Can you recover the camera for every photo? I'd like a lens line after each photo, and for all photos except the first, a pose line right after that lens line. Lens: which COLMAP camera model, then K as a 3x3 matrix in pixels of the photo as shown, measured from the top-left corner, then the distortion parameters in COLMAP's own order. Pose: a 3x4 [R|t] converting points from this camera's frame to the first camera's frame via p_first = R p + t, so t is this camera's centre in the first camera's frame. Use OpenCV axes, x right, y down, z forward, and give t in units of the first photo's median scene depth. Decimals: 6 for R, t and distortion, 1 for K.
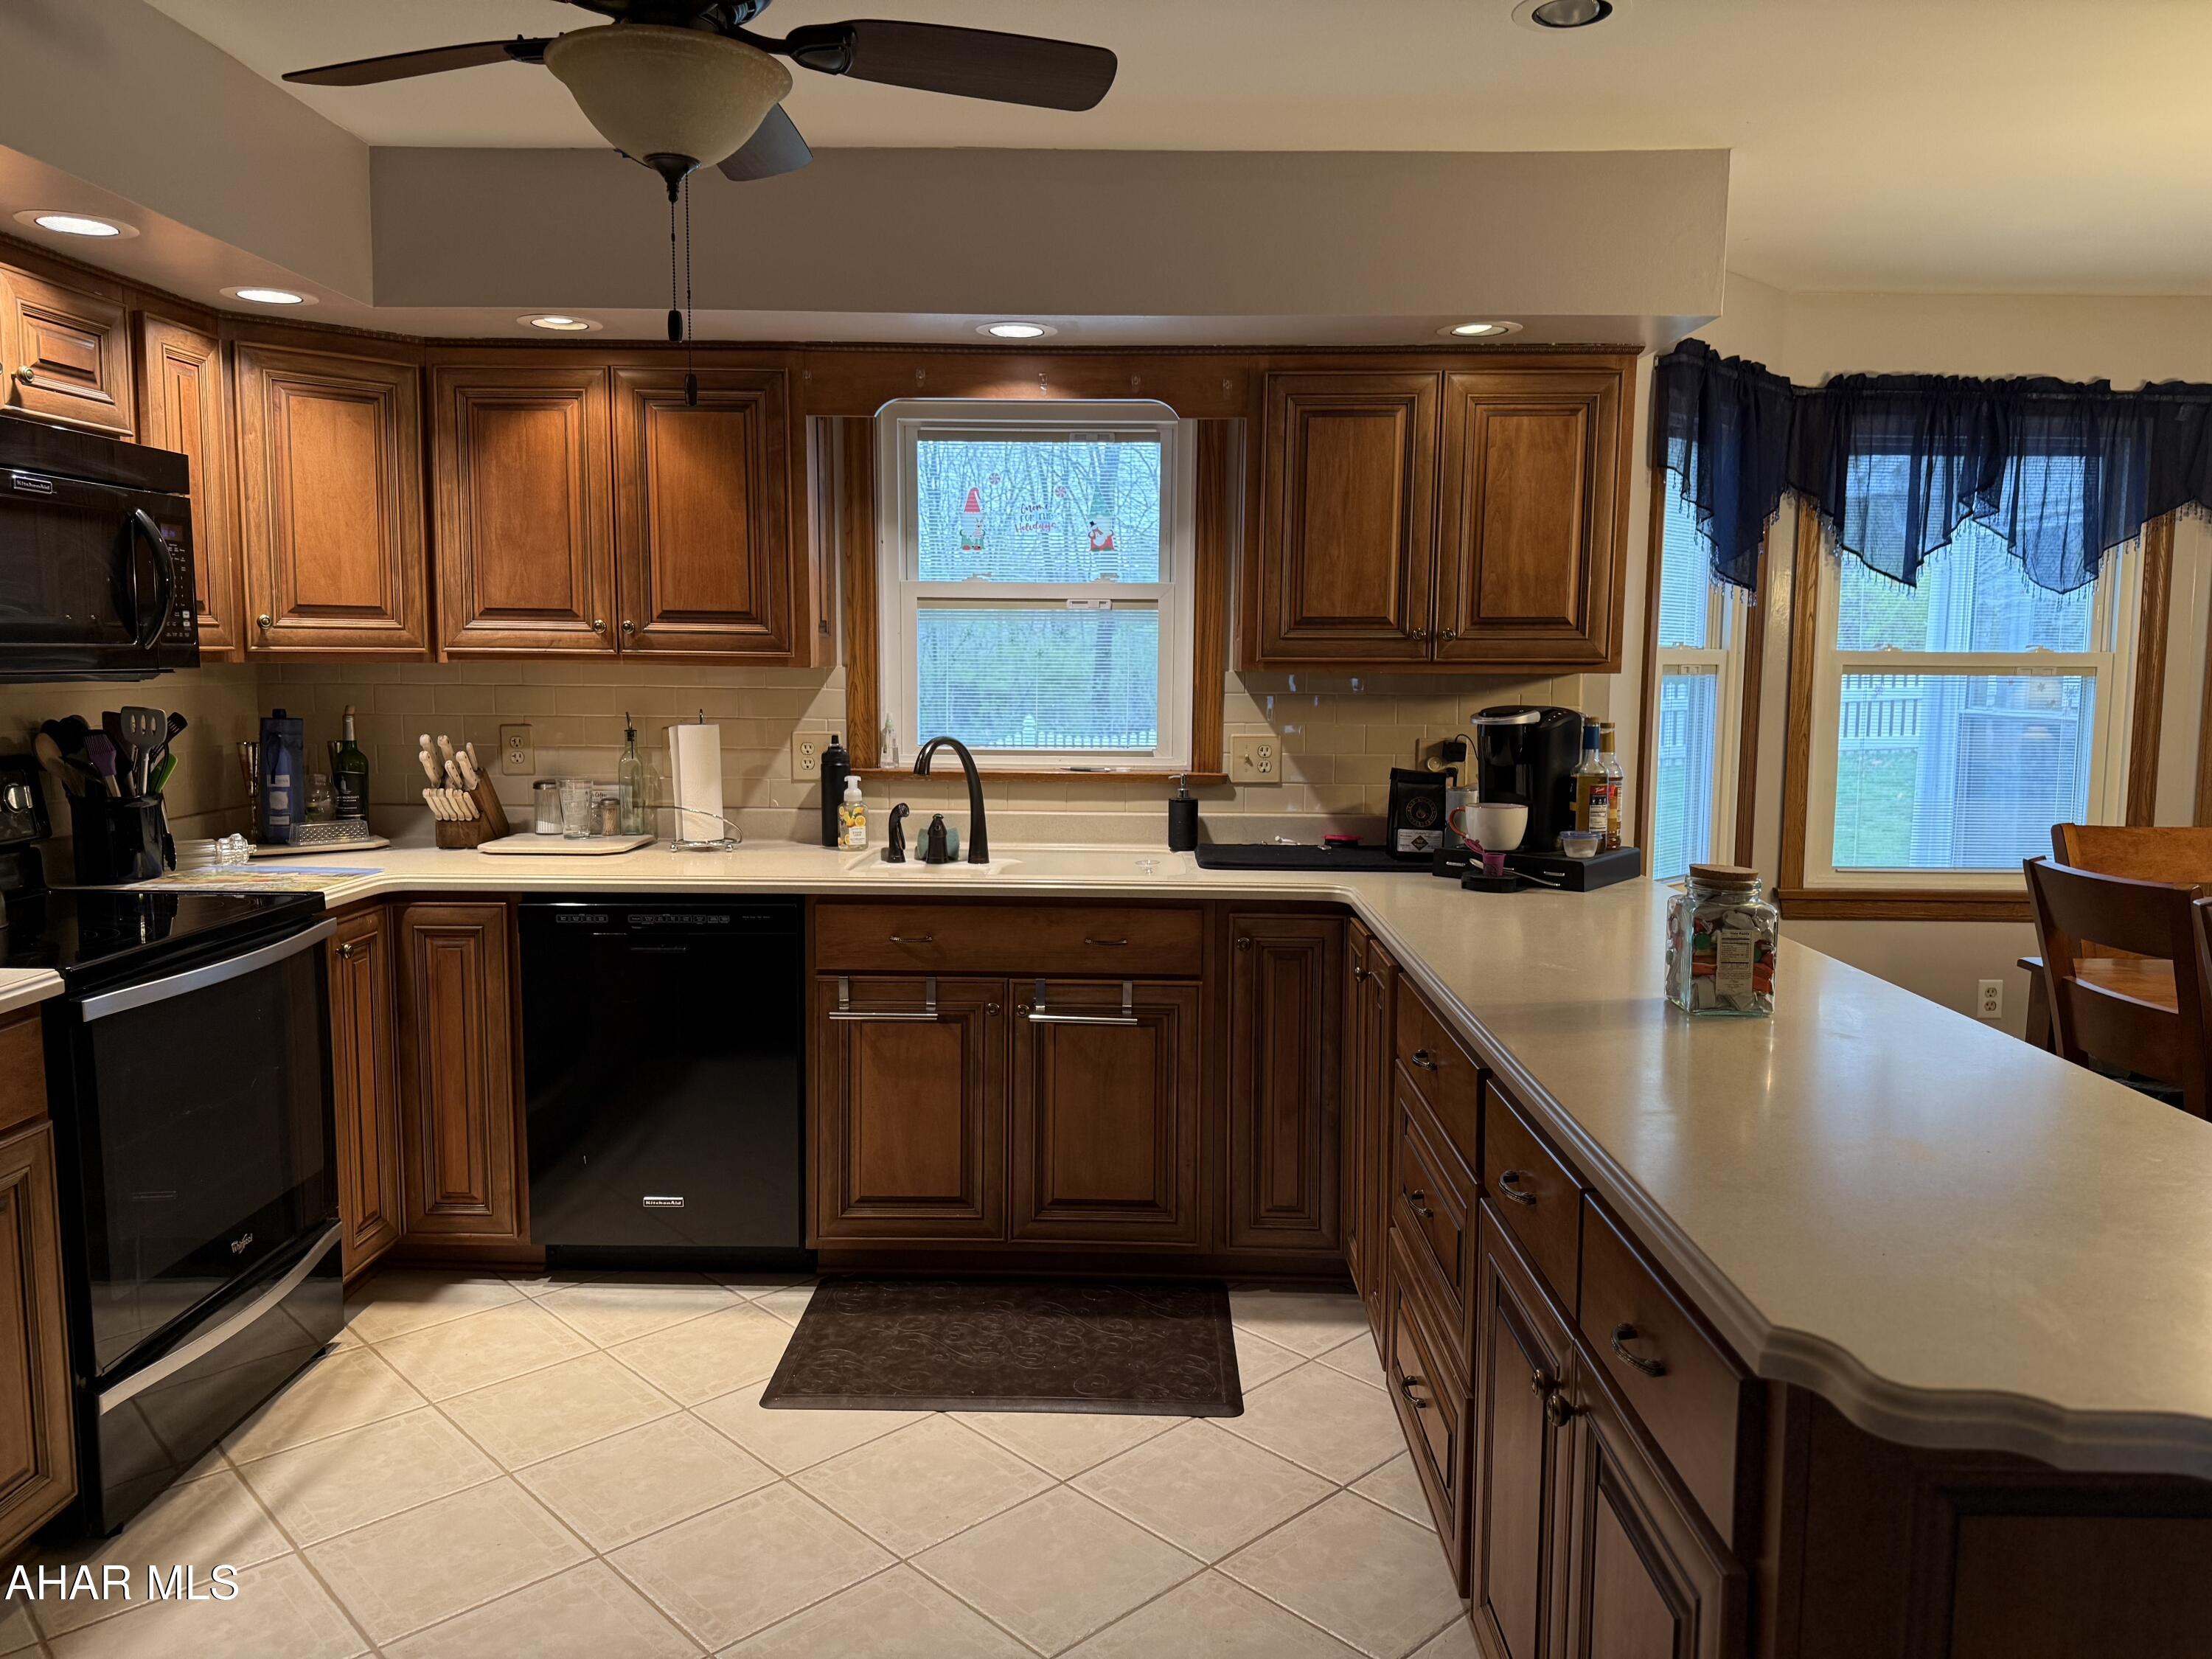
lens RADIAL K [[1560.6, 0, 1106.0], [0, 1560.6, 829.5], [0, 0, 1]] dist [-0.002556, -0.002066]
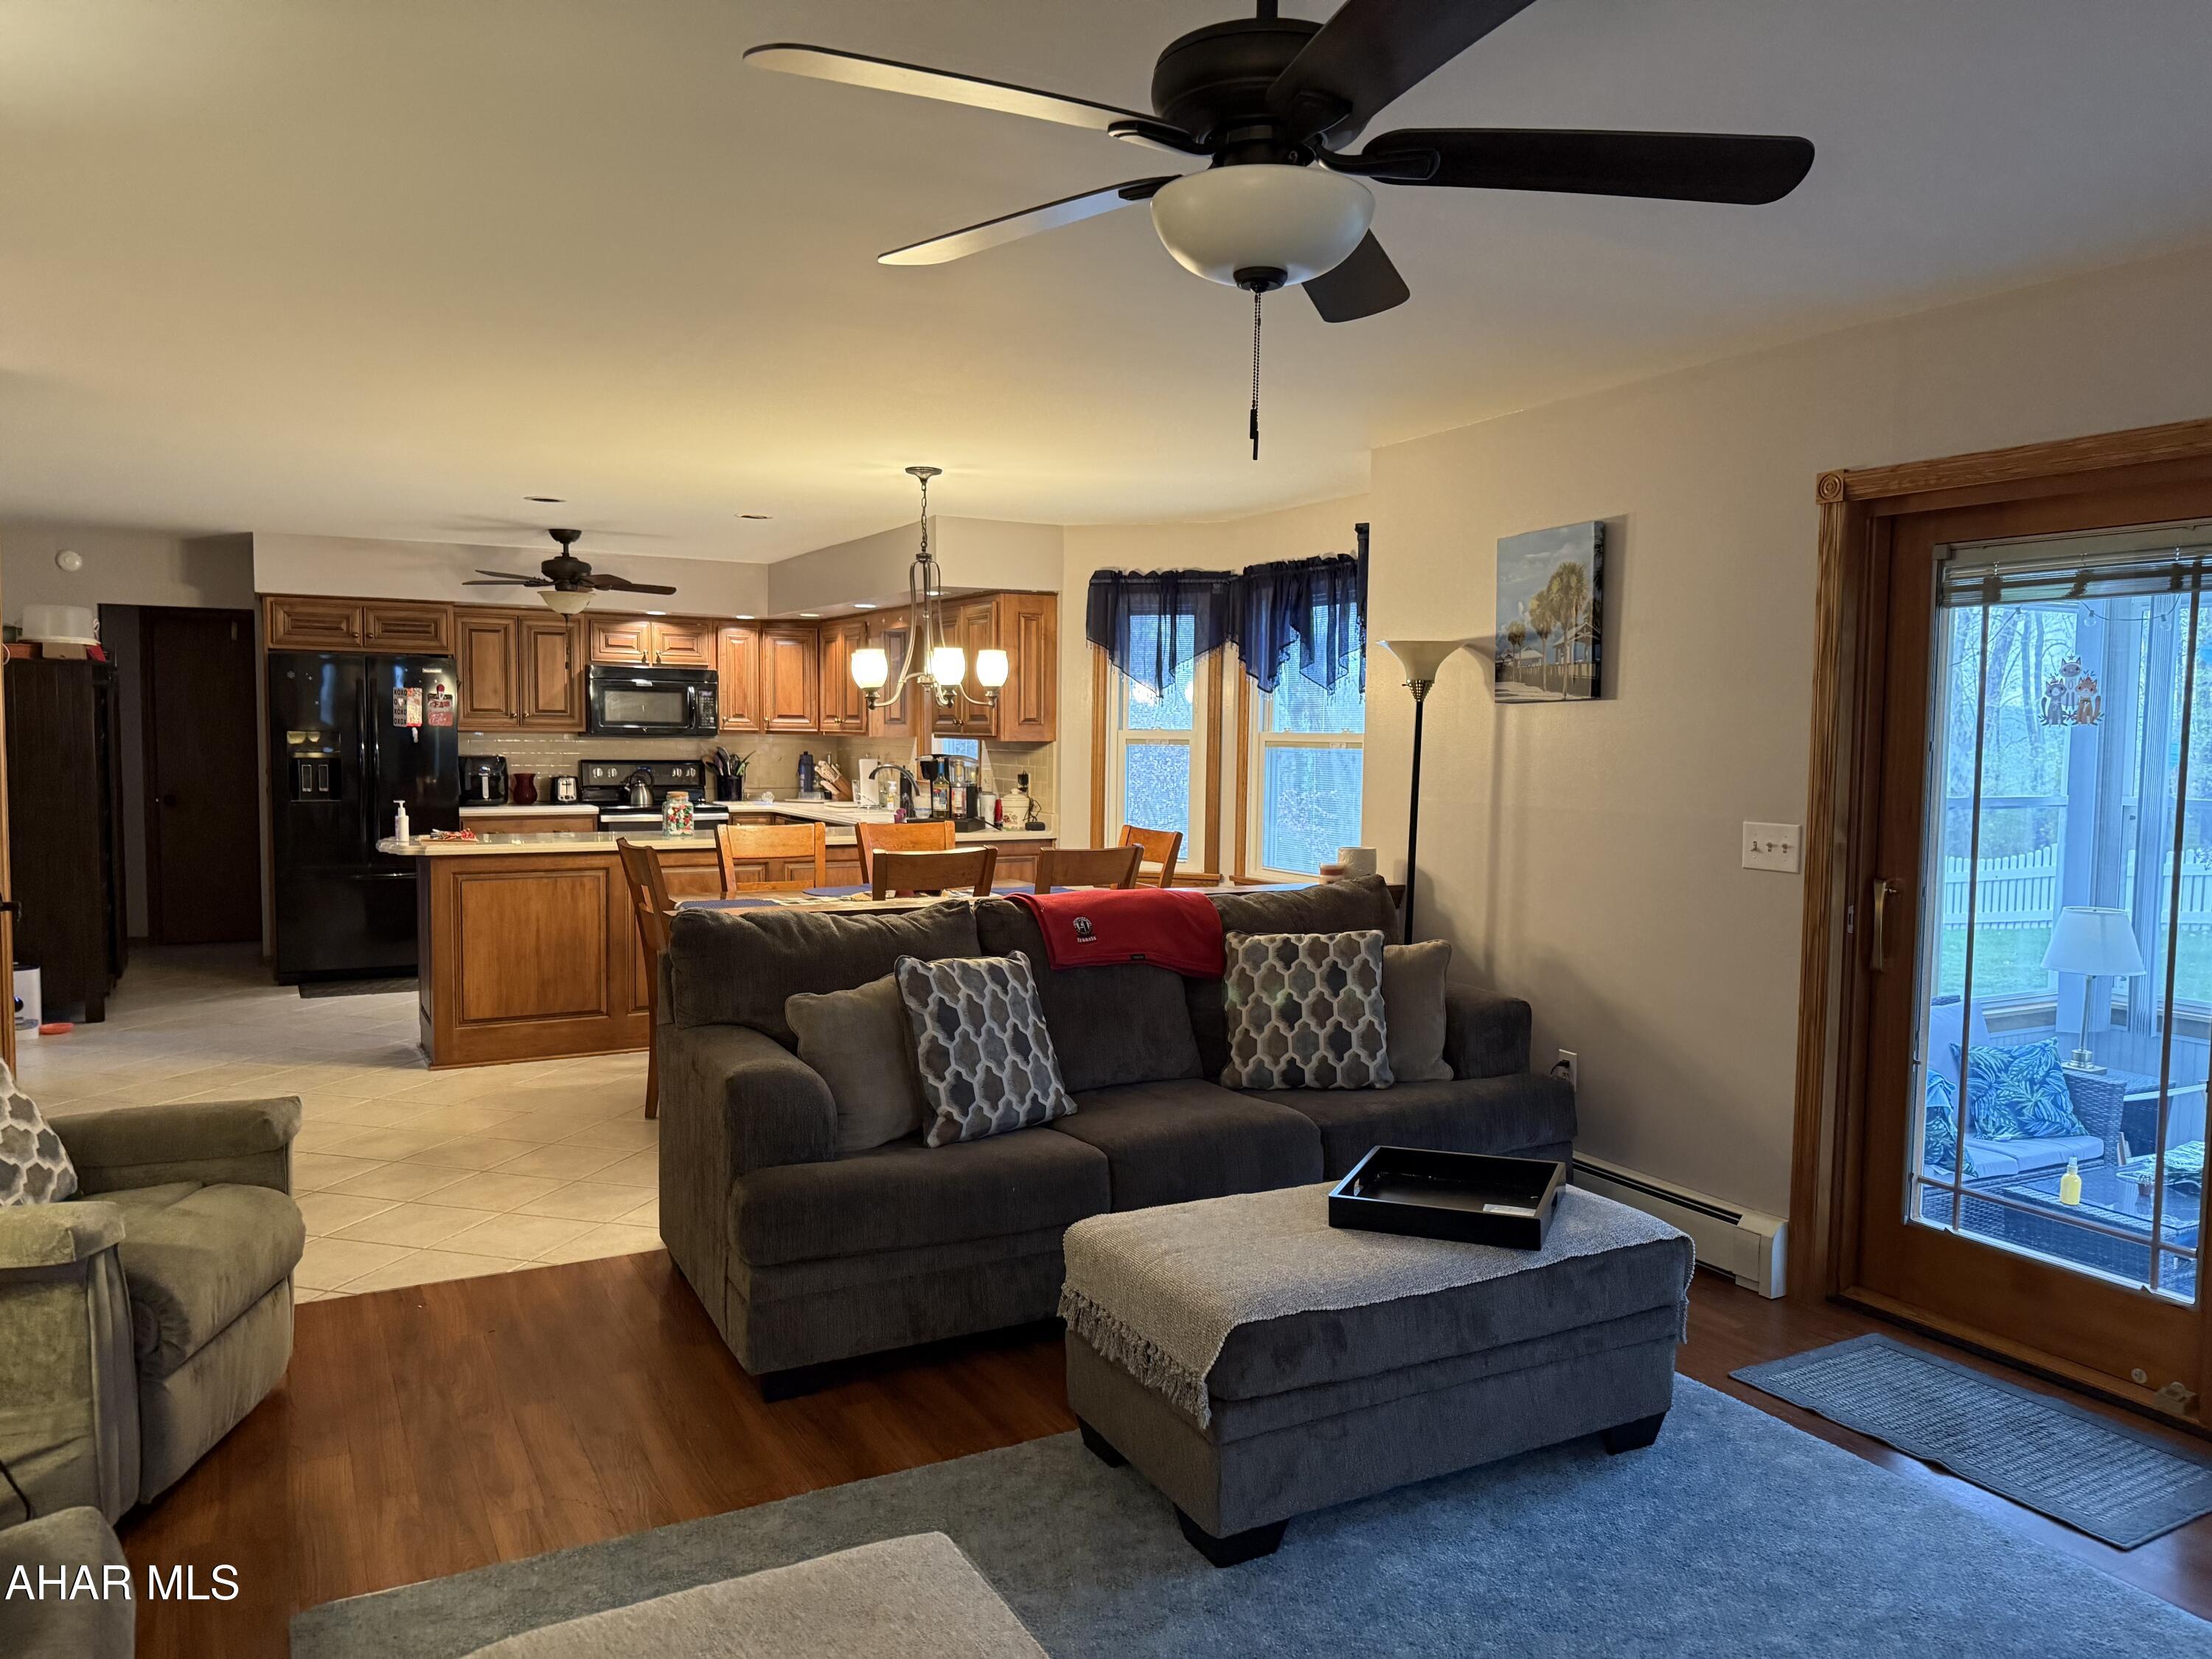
lens RADIAL K [[1560.6, 0, 1106.0], [0, 1560.6, 829.5], [0, 0, 1]] dist [-0.002556, -0.002066]
pose [[0.492487, 0.053364, -0.868682, 2.120540], [-0.111354, 0.993779, -0.002082, 0.006270], [0.863167, 0.097756, 0.495366, 0.097540]]
